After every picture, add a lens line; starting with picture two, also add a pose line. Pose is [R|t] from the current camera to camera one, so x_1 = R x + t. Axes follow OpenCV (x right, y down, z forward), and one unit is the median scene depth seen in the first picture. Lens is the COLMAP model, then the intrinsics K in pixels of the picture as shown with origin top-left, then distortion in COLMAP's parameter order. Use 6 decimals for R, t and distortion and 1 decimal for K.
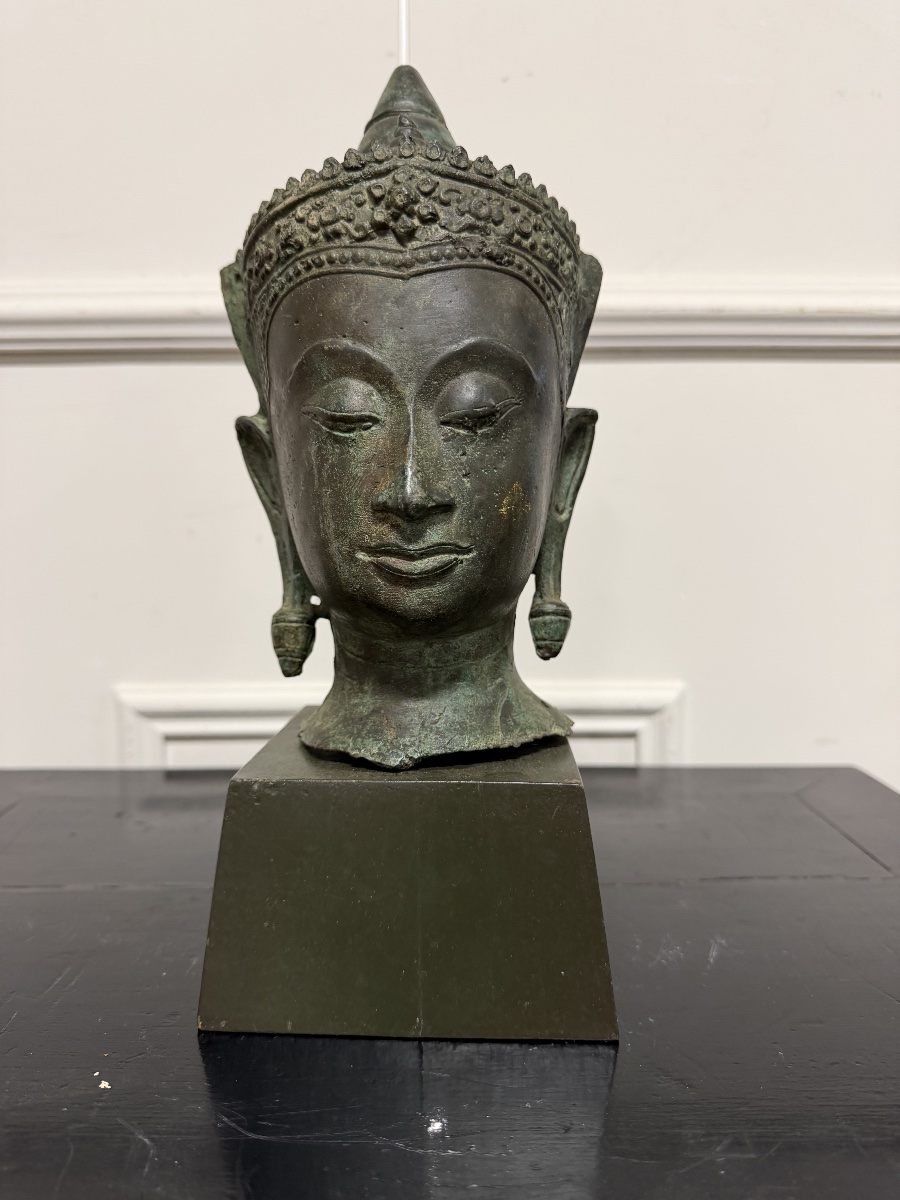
lens RADIAL K [[886.3, 0, 449.7], [0, 886.3, 630.5], [0, 0, 1]] dist [-0.010123, -0.035837]
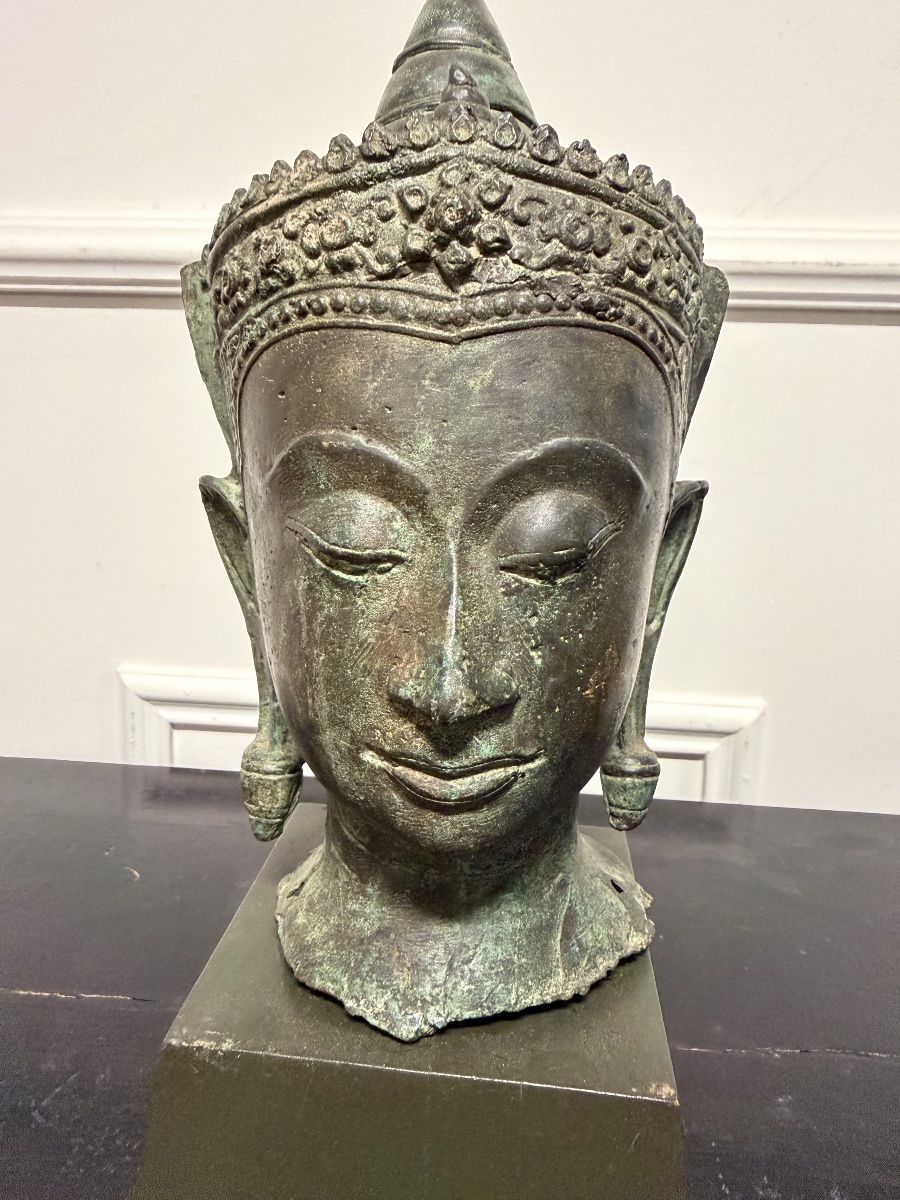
lens RADIAL K [[864.0, 0, 446.3], [0, 864.0, 520.0], [0, 0, 1]] dist [0.010284, 0.001478]
pose [[0.999294, 0.036738, -0.007906, -0.044732], [-0.036521, 0.998993, 0.026065, -0.279628], [0.008855, -0.025758, 0.999629, 0.370119]]
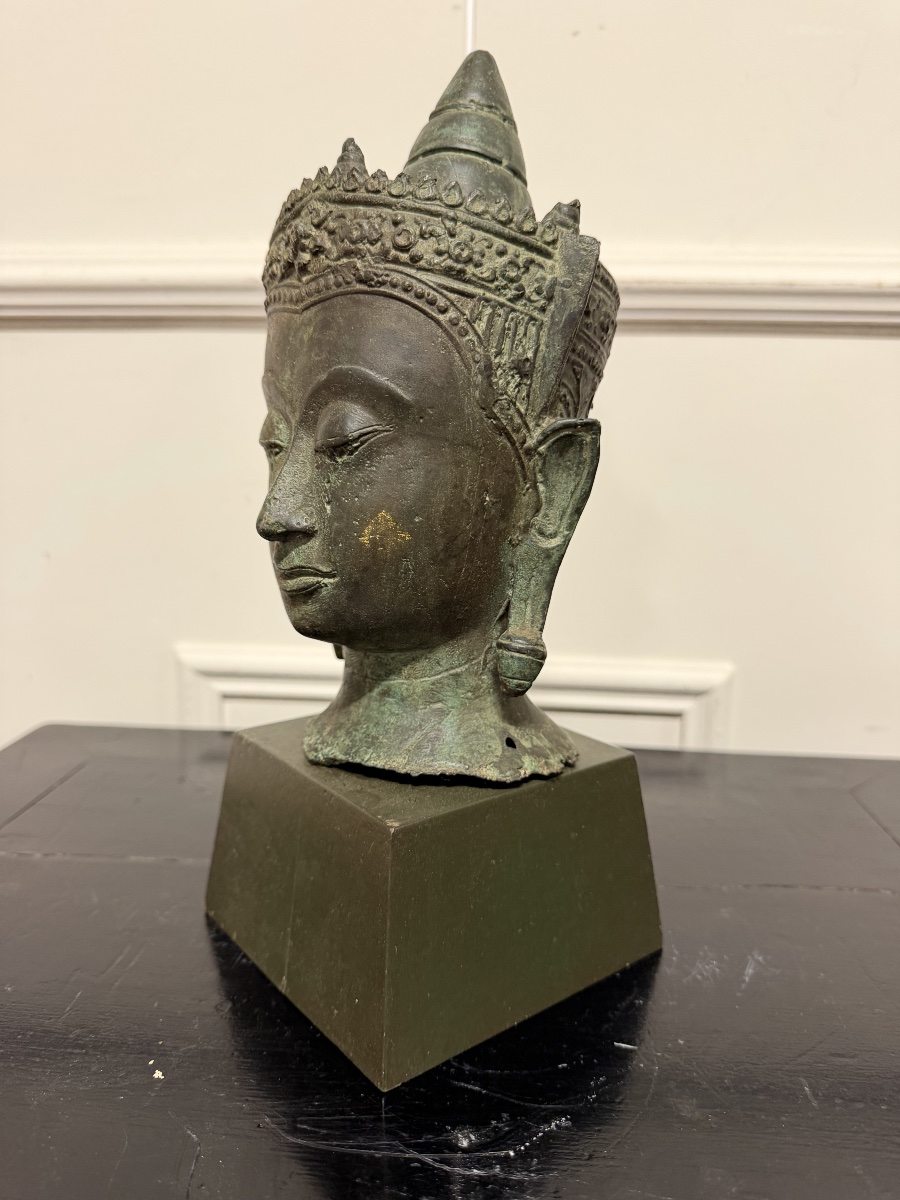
lens RADIAL K [[886.3, 0, 449.7], [0, 886.3, 630.5], [0, 0, 1]] dist [-0.010123, -0.035837]
pose [[0.676309, 0.171895, -0.716281, 0.867041], [-0.116250, 0.985112, 0.126647, -0.174111], [0.727388, -0.002385, 0.686223, 0.393845]]
